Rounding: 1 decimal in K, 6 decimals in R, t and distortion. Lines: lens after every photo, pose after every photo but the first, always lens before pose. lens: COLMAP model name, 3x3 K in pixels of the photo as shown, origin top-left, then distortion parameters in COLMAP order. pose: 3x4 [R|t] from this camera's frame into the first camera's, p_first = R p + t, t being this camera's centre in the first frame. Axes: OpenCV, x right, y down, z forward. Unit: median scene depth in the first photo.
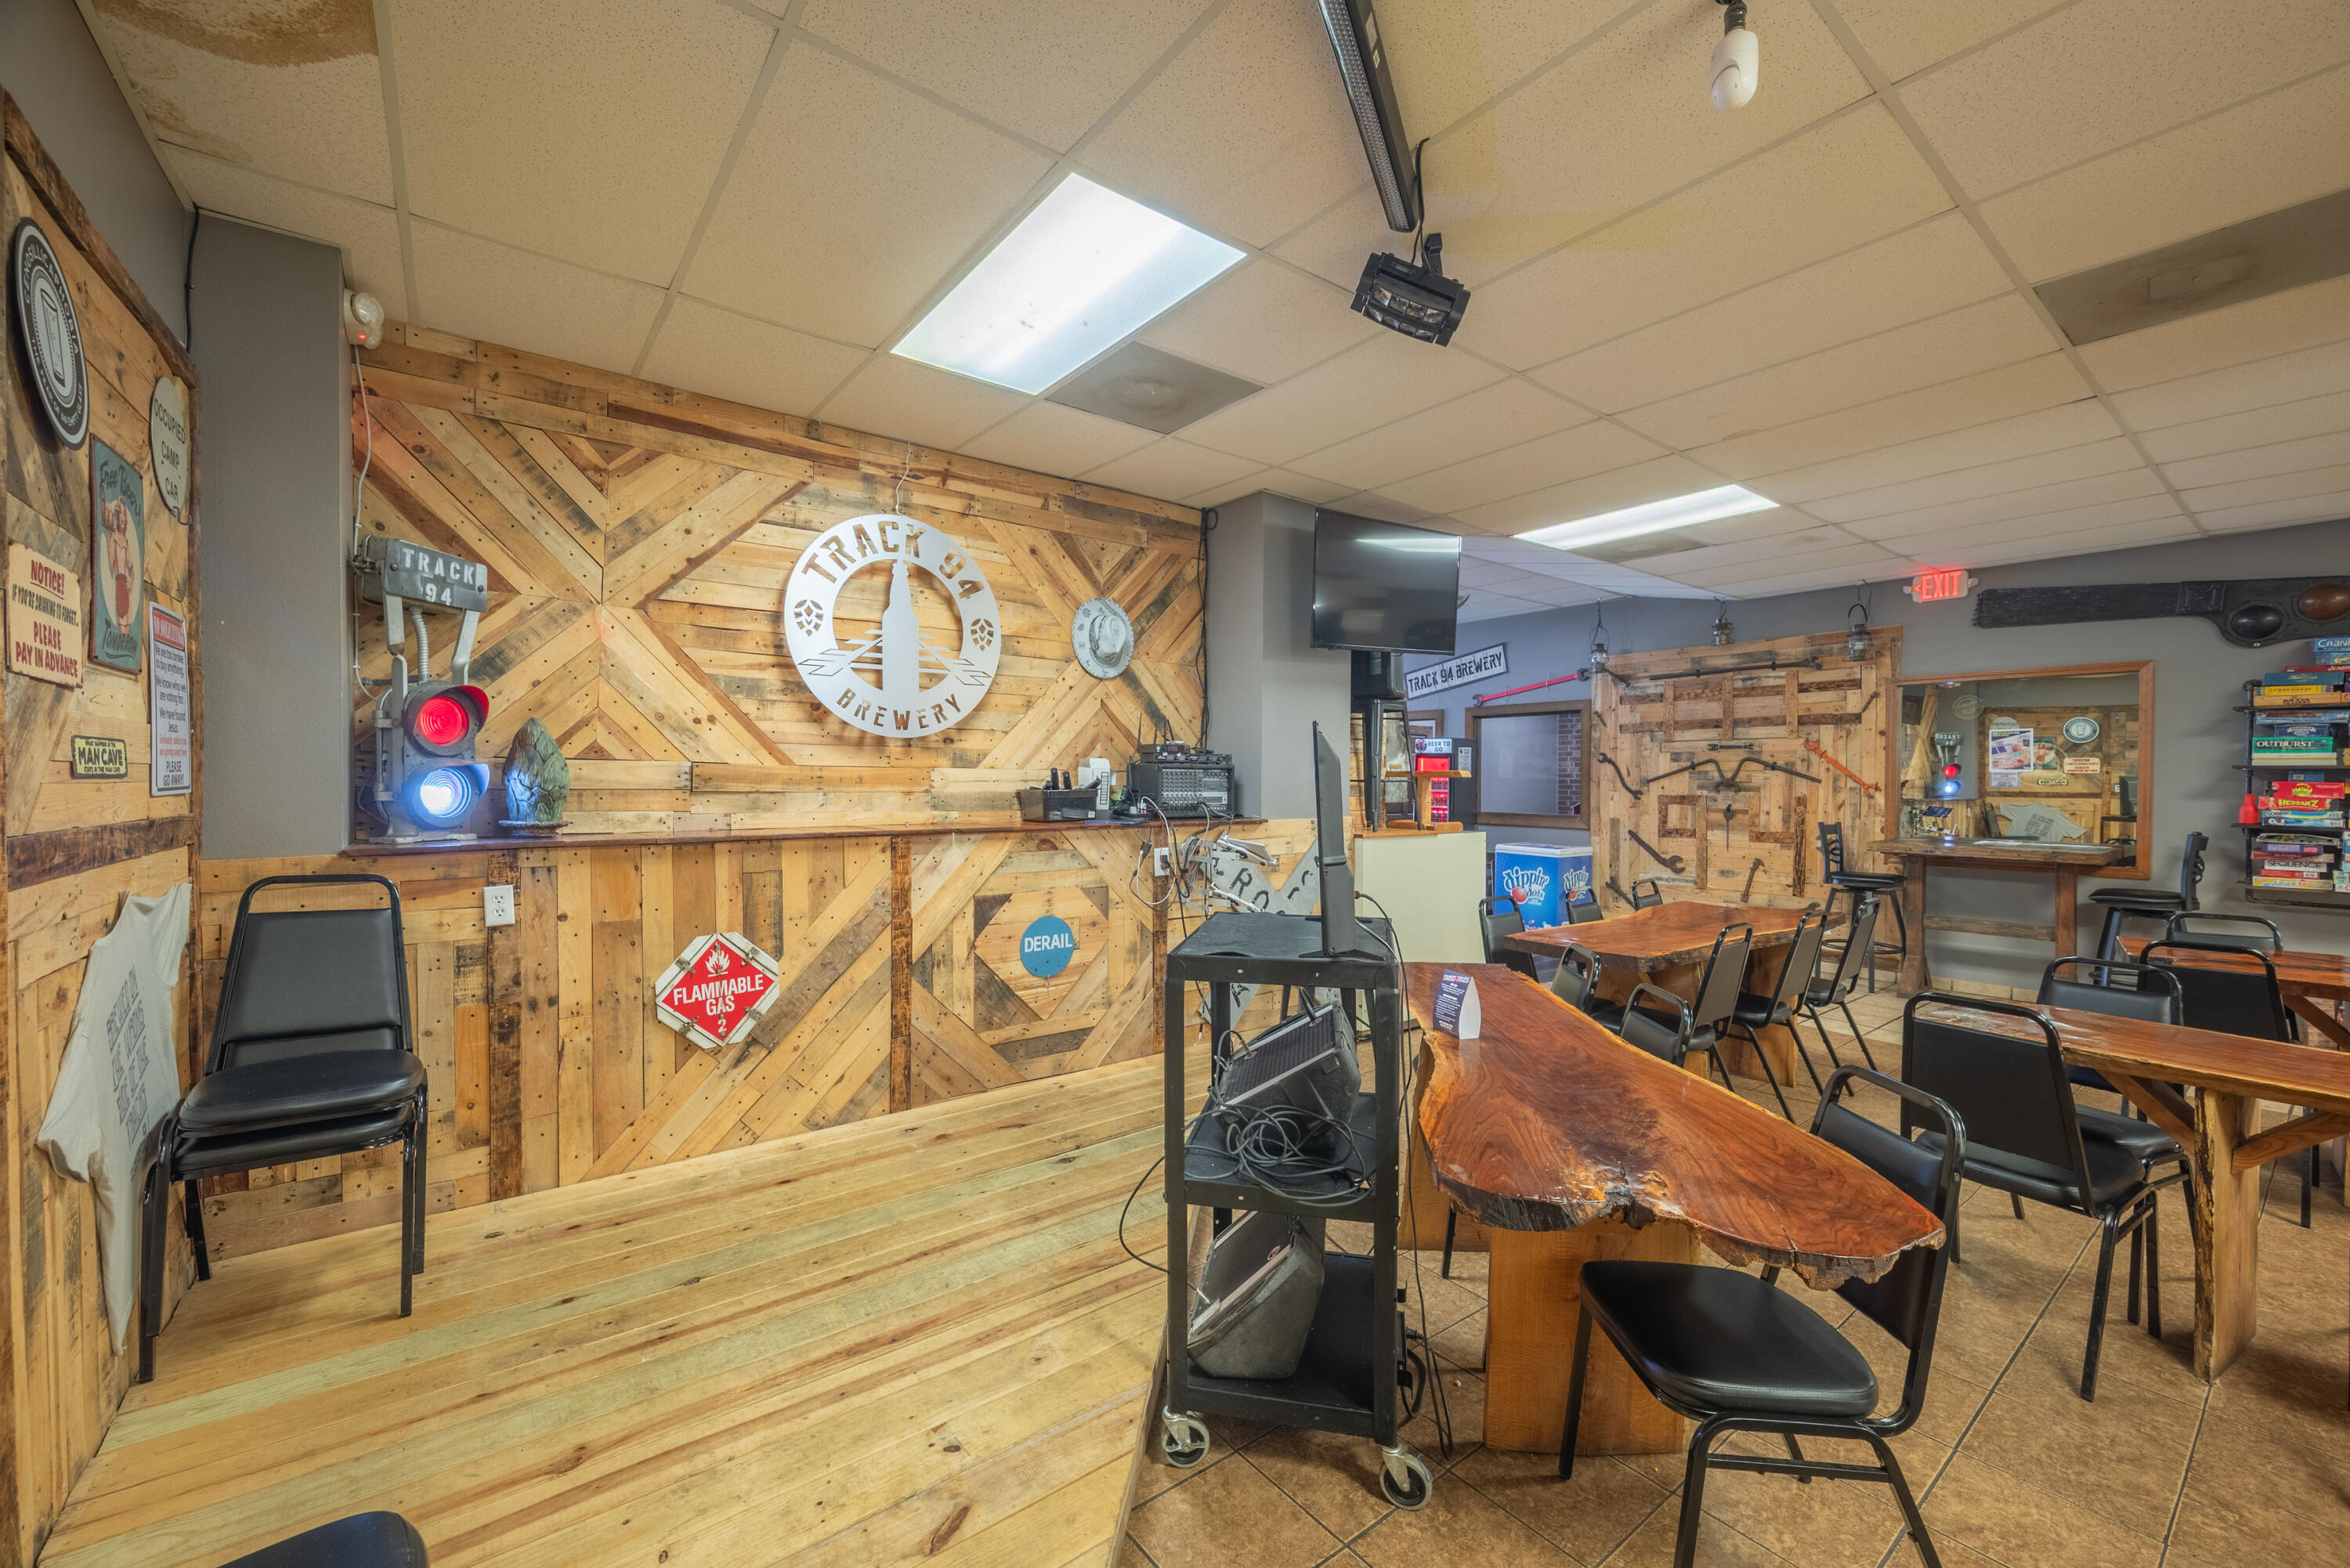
lens RADIAL K [[930.4, 0, 1169.7], [0, 930.4, 783.8], [0, 0, 1]] dist [0.002755, -0.000175]
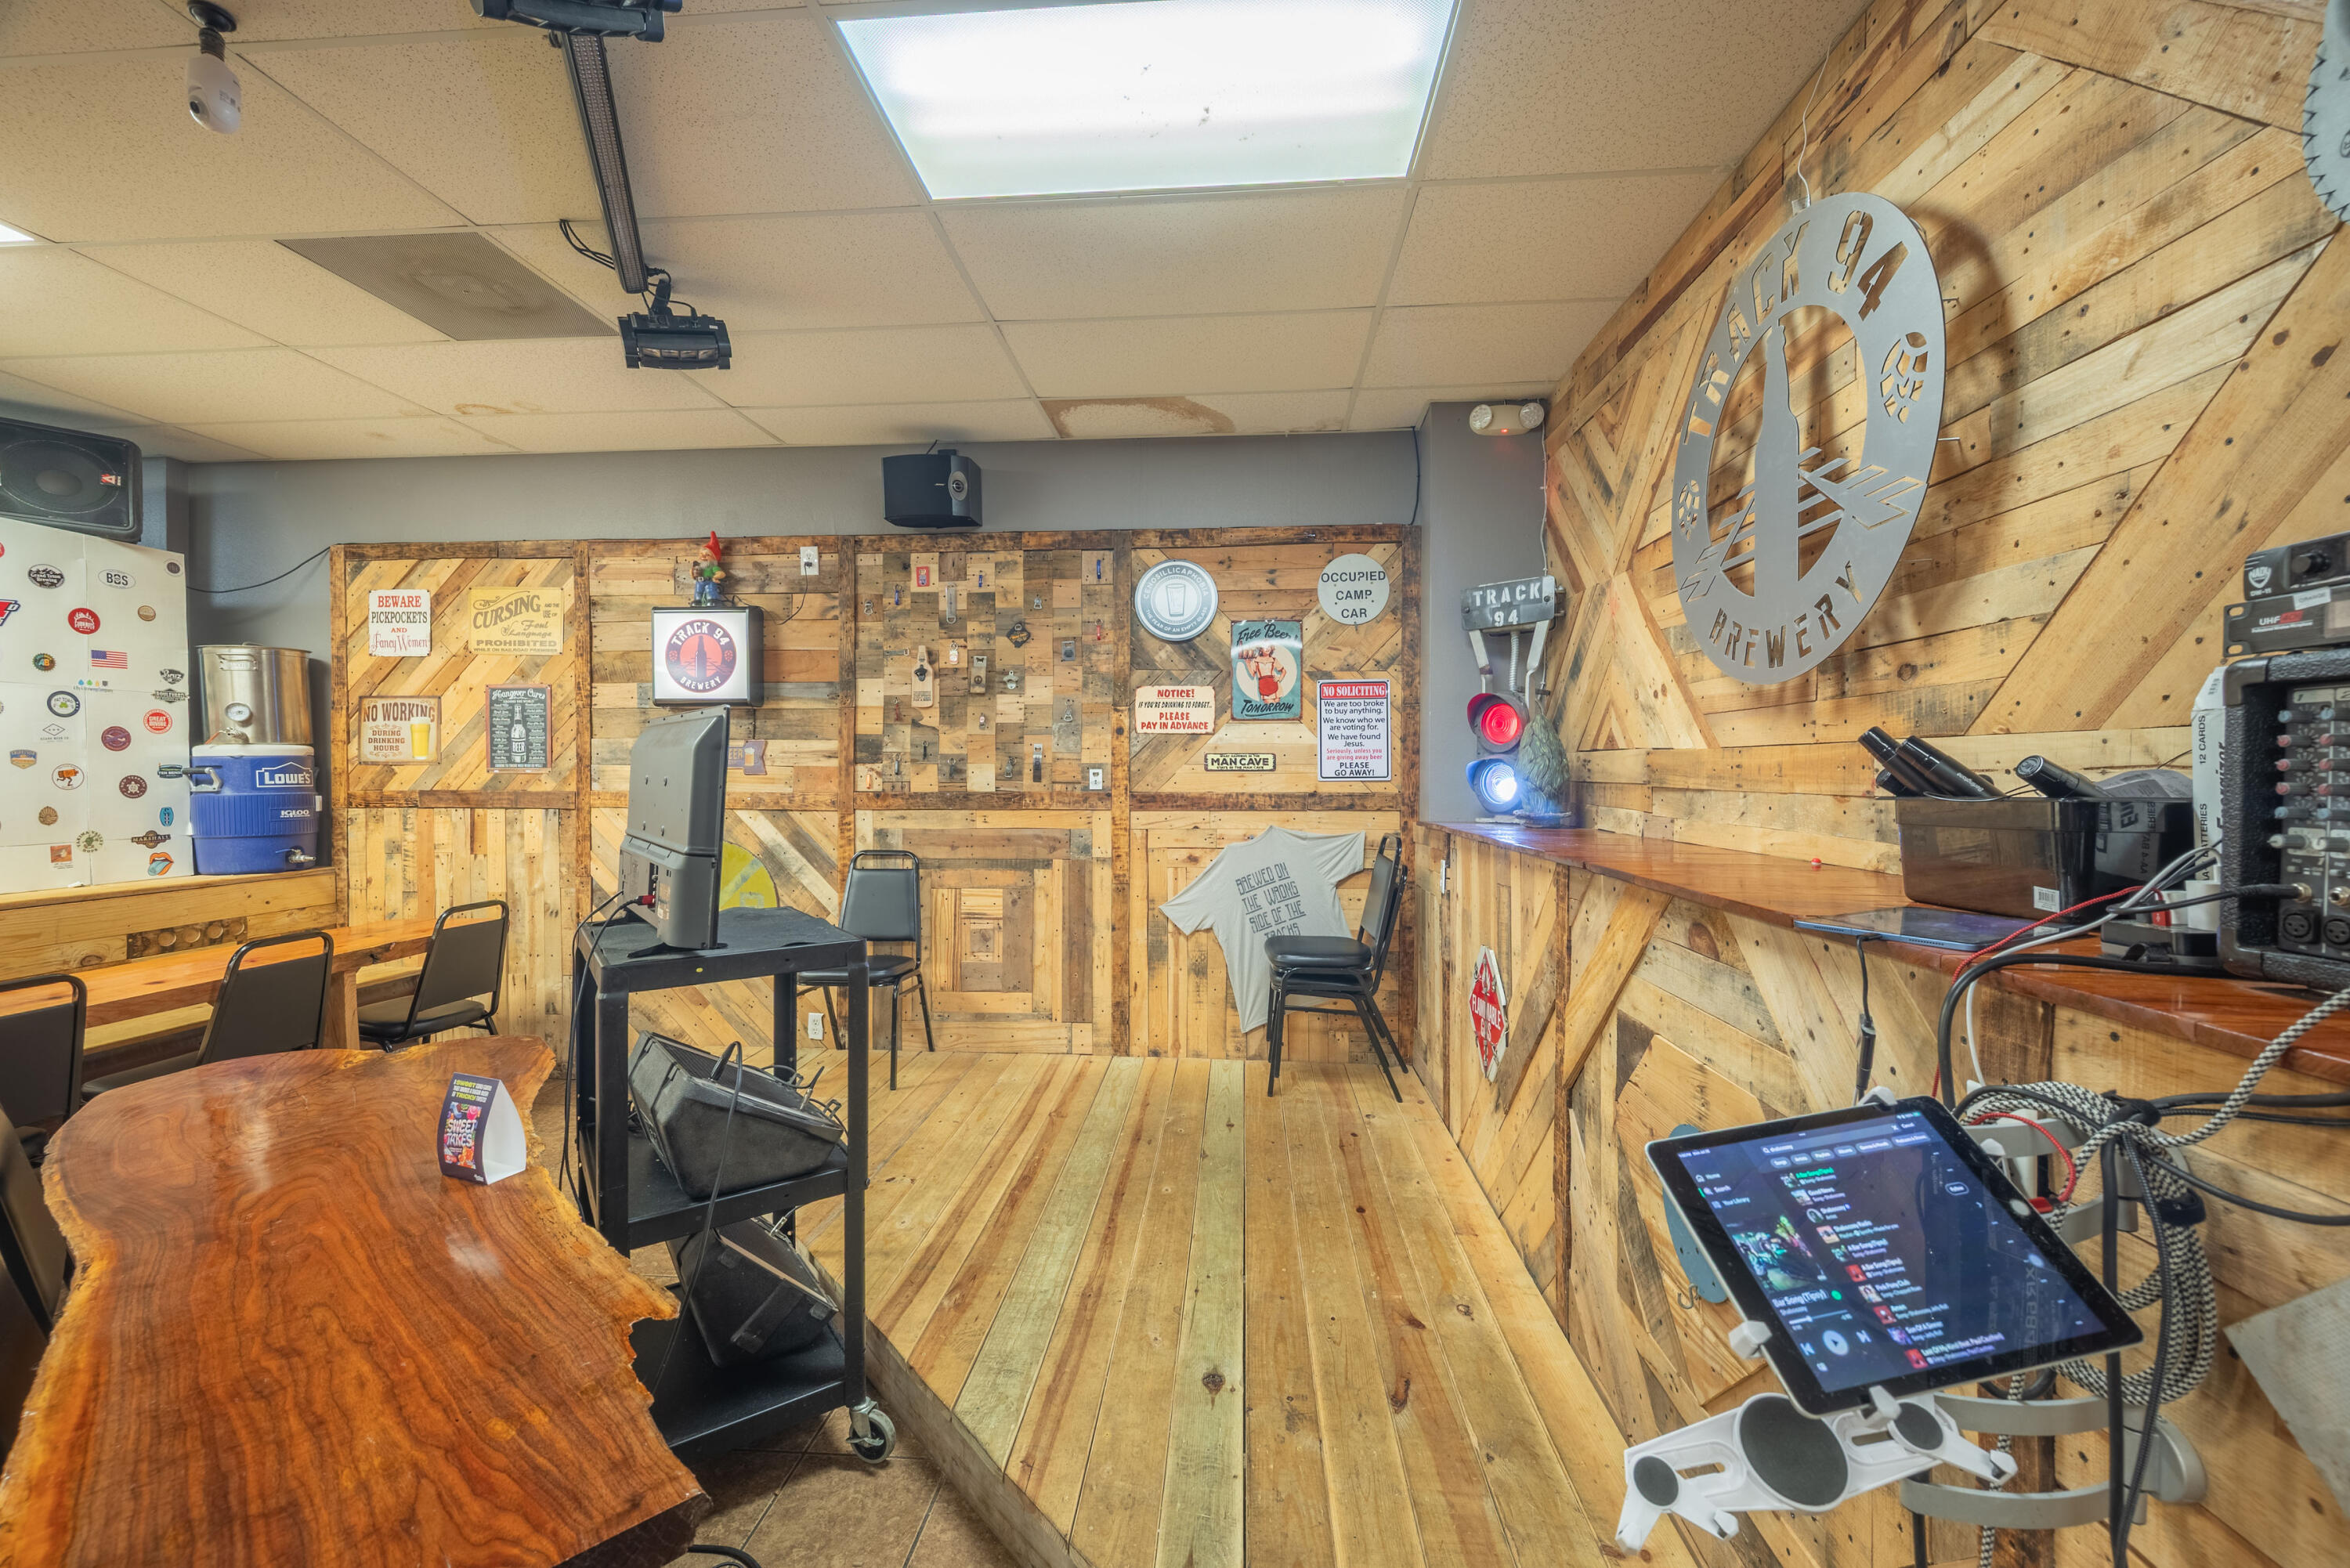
lens RADIAL K [[930.4, 0, 1178.3], [0, 930.4, 780.6], [0, 0, 1]] dist [0.002755, -0.000175]
pose [[-0.665020, 0.001065, -0.746825, 0.388250], [-0.006624, 0.999951, 0.007324, 0.000226], [0.746796, 0.009818, -0.664981, 1.470463]]
